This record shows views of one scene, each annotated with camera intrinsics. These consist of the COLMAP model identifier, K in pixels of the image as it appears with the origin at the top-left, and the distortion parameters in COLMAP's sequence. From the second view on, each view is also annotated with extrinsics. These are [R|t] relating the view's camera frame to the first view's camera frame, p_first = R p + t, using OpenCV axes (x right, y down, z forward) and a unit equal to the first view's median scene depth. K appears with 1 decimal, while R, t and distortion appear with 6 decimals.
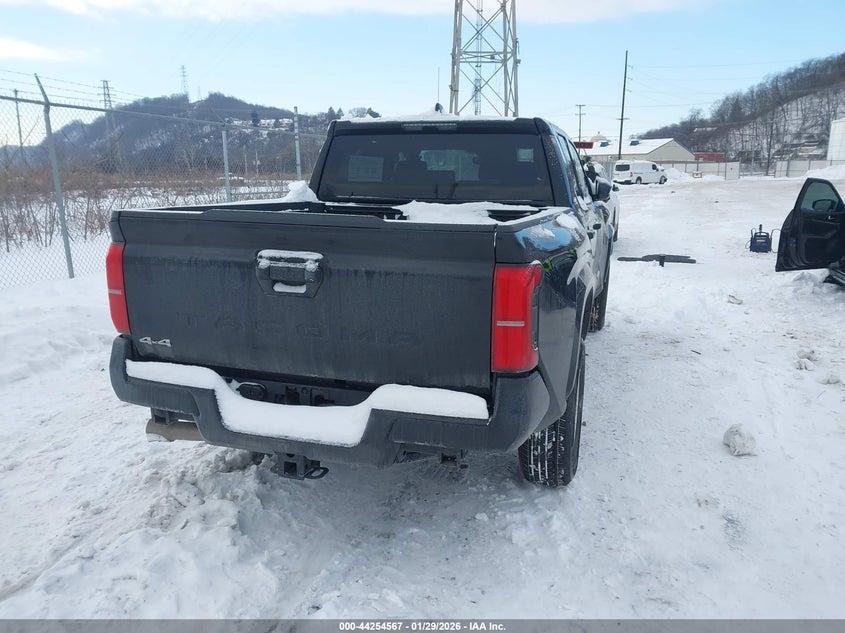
lens RADIAL K [[691.4, 0, 422.4], [0, 691.4, 316.5], [0, 0, 1]] dist [0.038616, -0.013408]
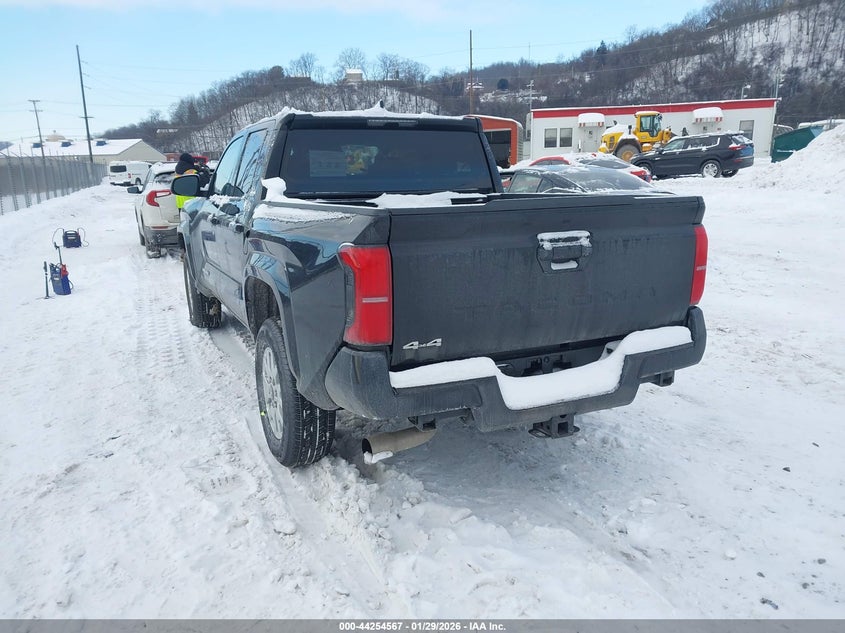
lens RADIAL K [[691.4, 0, 422.8], [0, 691.4, 318.0], [0, 0, 1]] dist [0.038616, -0.013408]
pose [[0.721616, -0.165303, 0.672268, -0.723848], [0.165288, 0.984130, 0.064565, -0.043169], [-0.672272, 0.064527, 0.737487, 0.215605]]
